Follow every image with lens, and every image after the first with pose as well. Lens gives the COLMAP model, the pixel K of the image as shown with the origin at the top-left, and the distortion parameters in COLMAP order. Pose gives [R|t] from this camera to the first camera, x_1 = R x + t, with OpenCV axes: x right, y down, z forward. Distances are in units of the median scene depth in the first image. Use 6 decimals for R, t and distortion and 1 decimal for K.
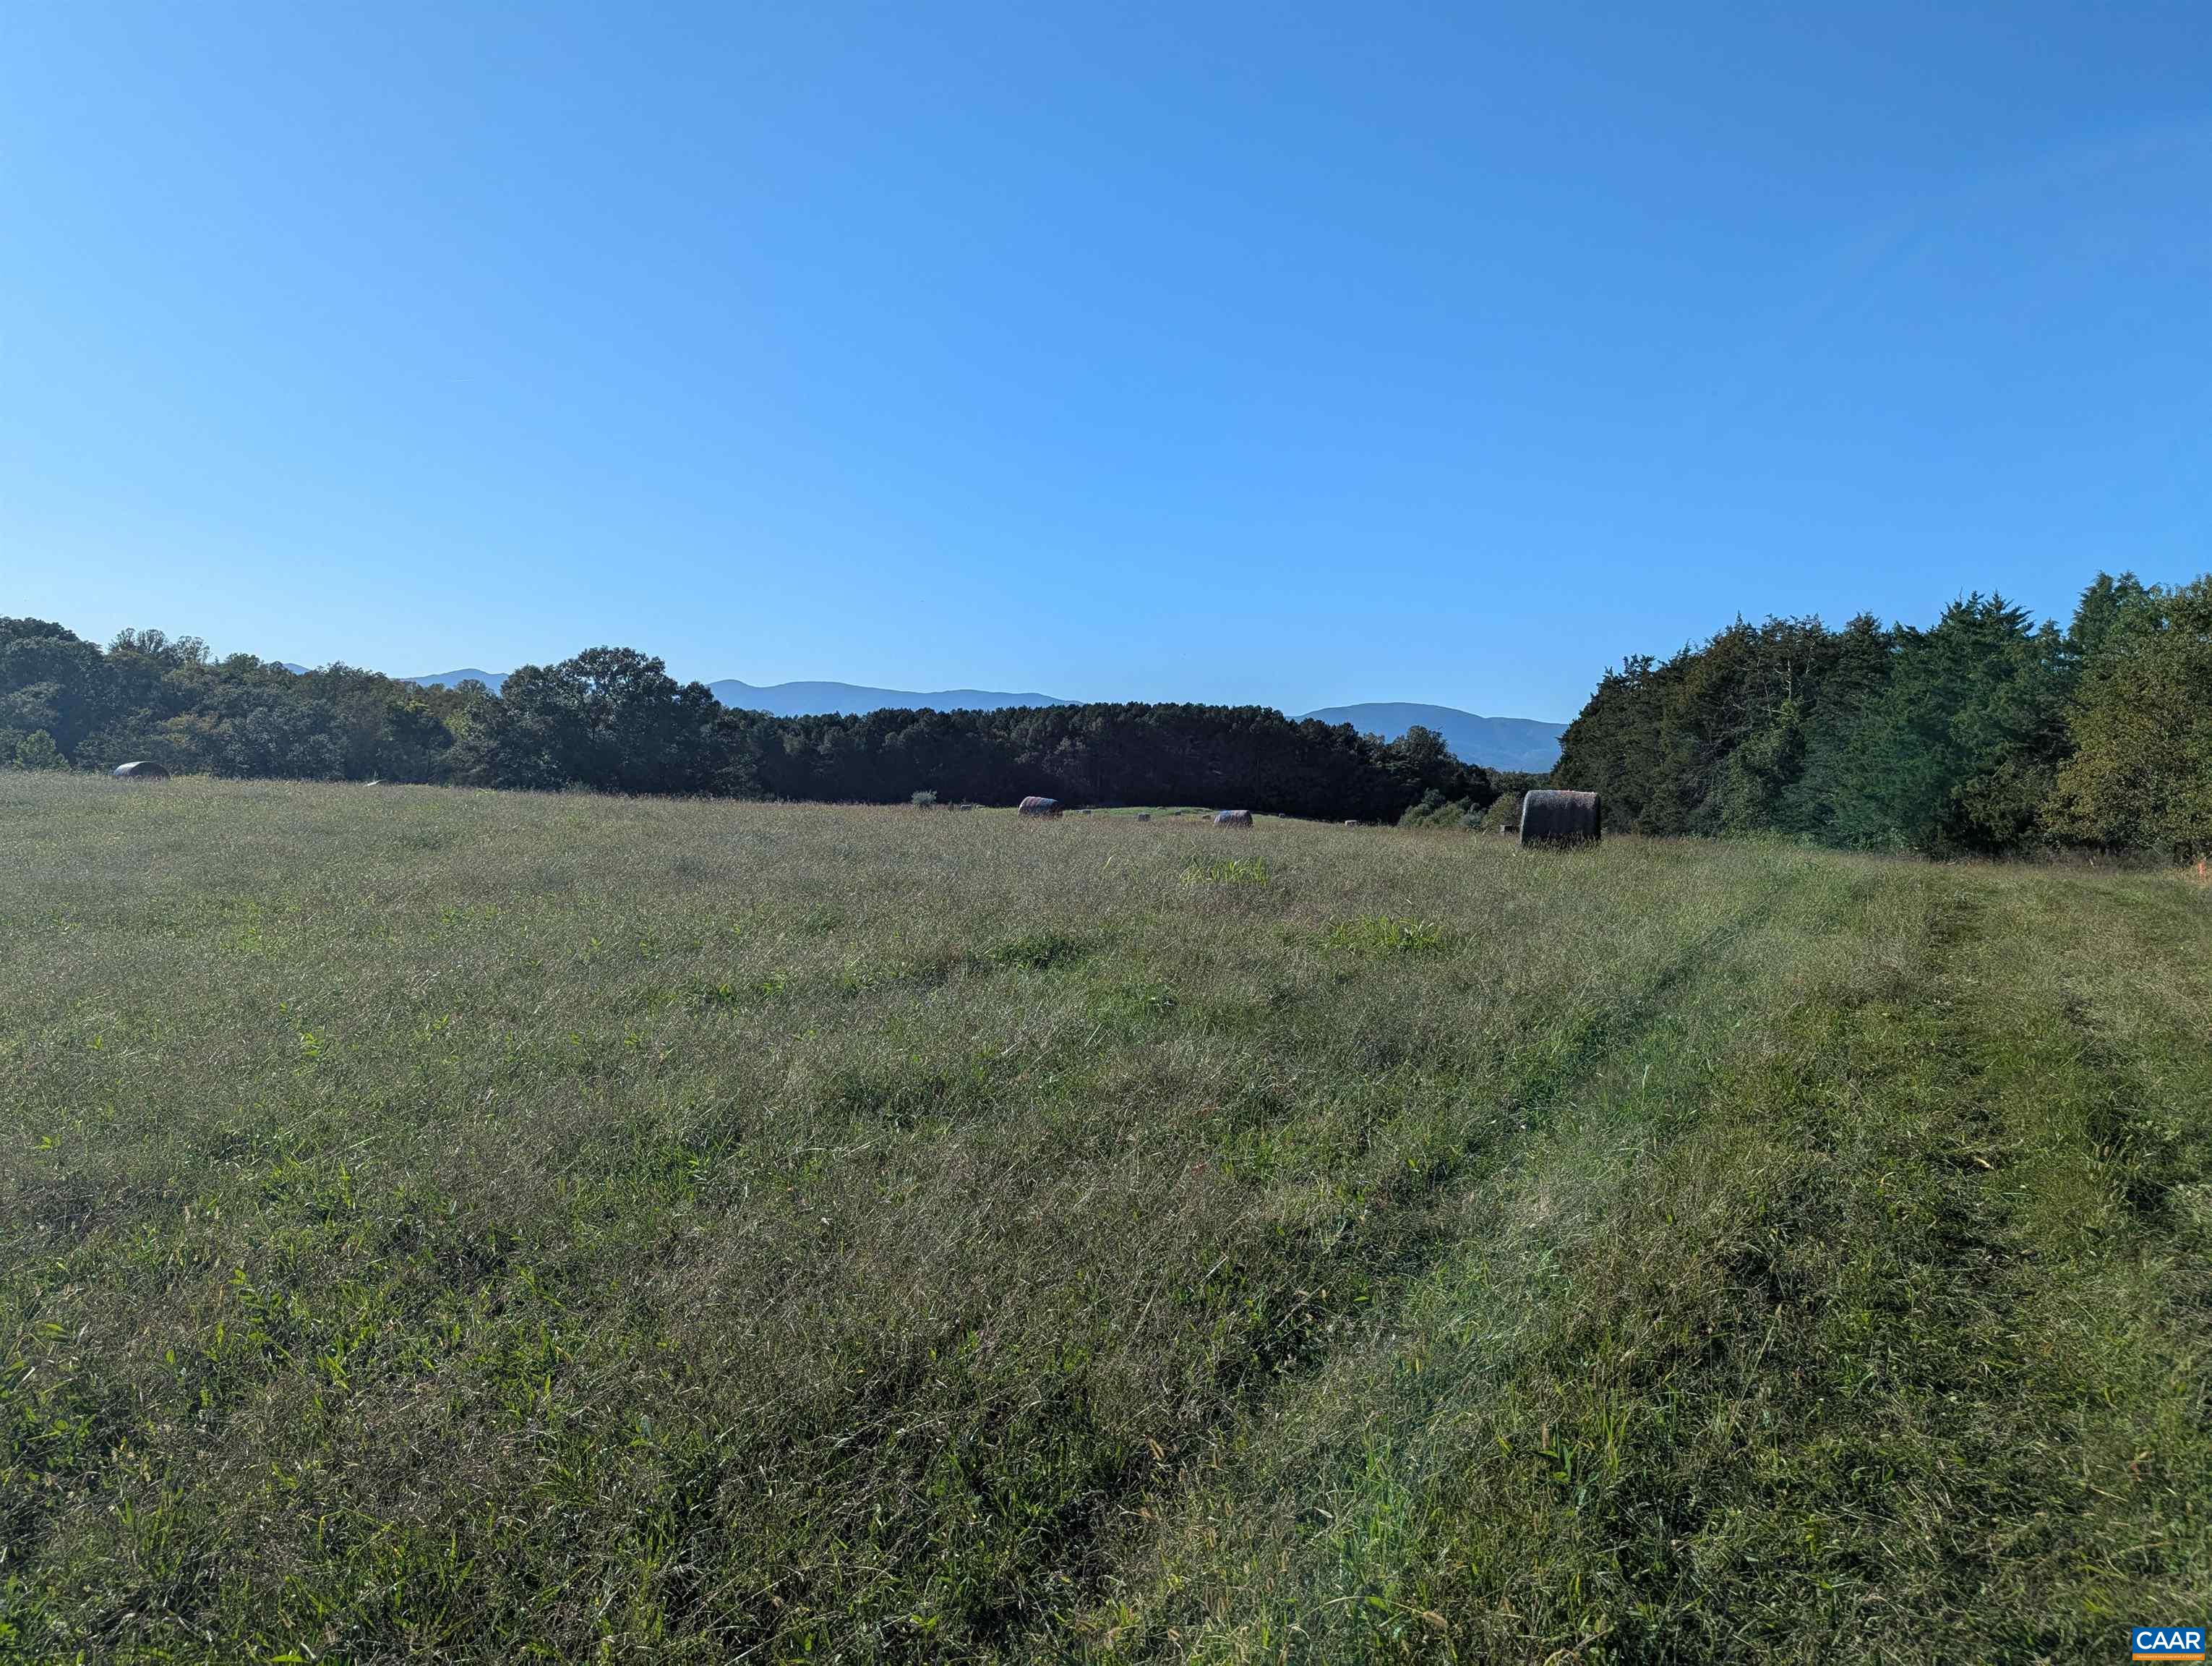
lens RADIAL K [[1545.6, 0, 1094.4], [0, 1545.6, 831.6], [0, 0, 1]] dist [0.060366, -0.061355]
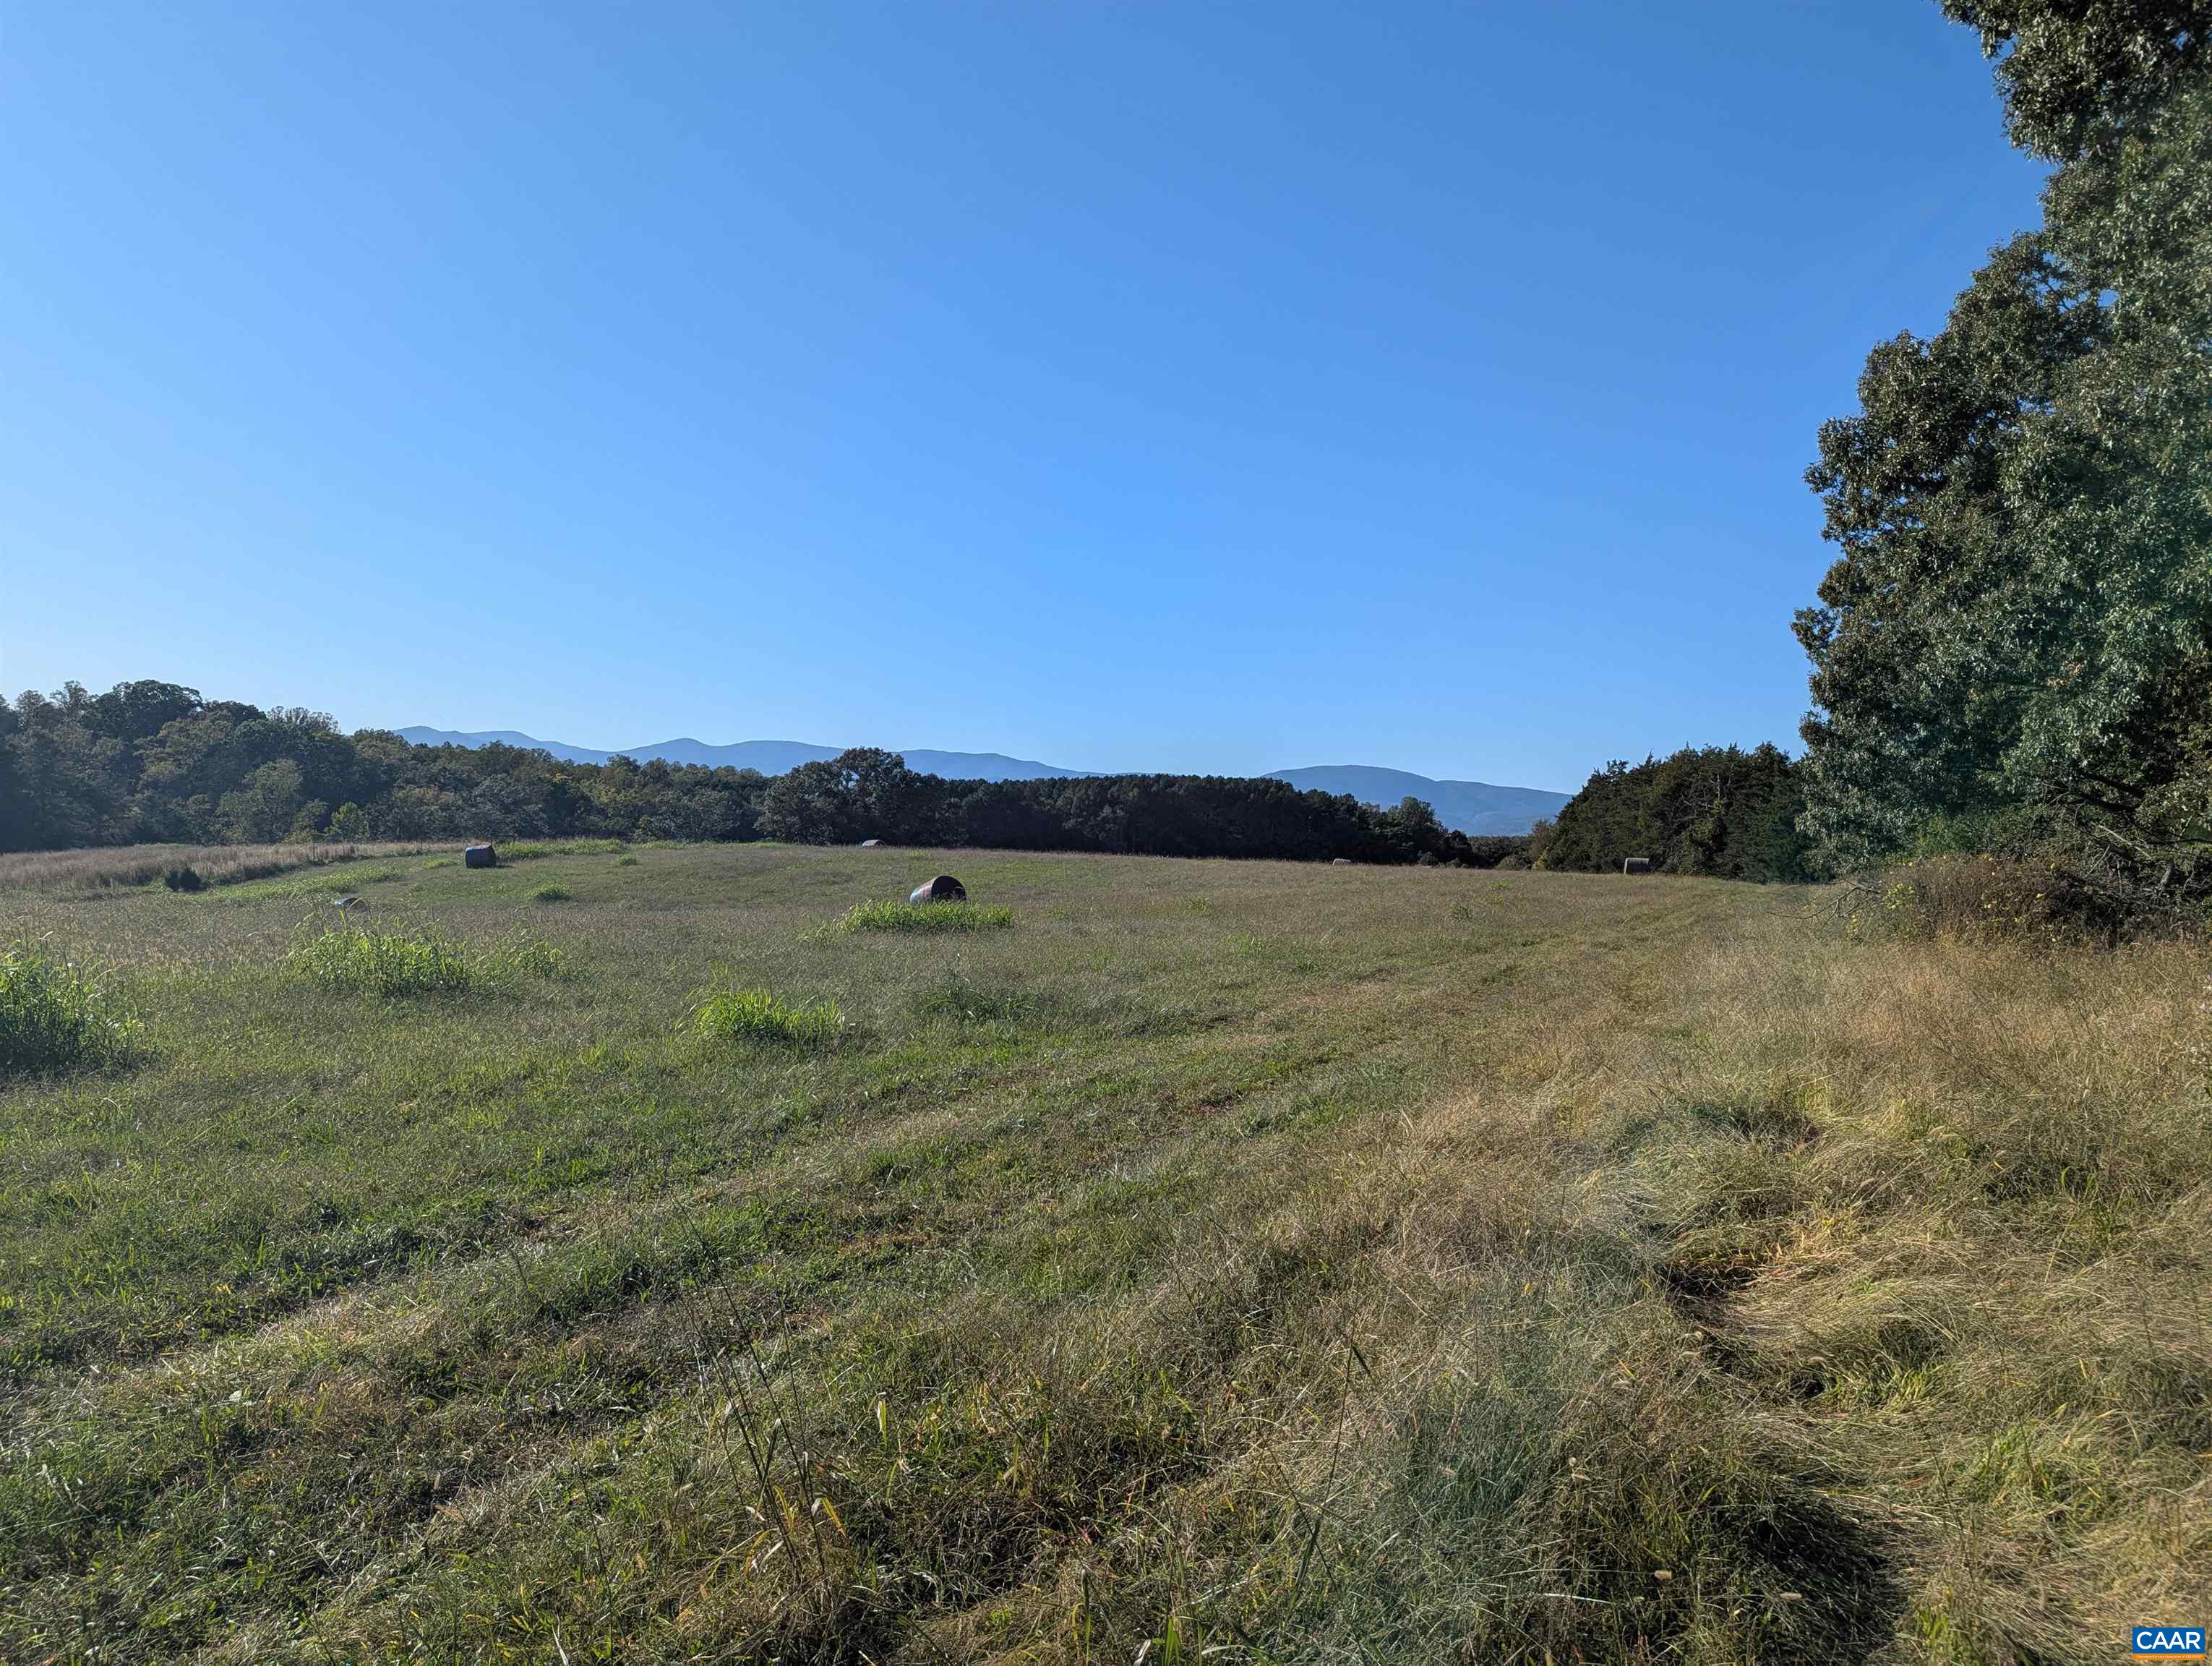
lens RADIAL K [[1545.6, 0, 1117.4], [0, 1545.6, 847.1], [0, 0, 1]] dist [0.060366, -0.061355]
pose [[0.999056, 0.002642, 0.043369, -0.099155], [-0.001387, 0.999580, -0.028931, 0.004845], [-0.043427, 0.028844, 0.998640, -0.234194]]
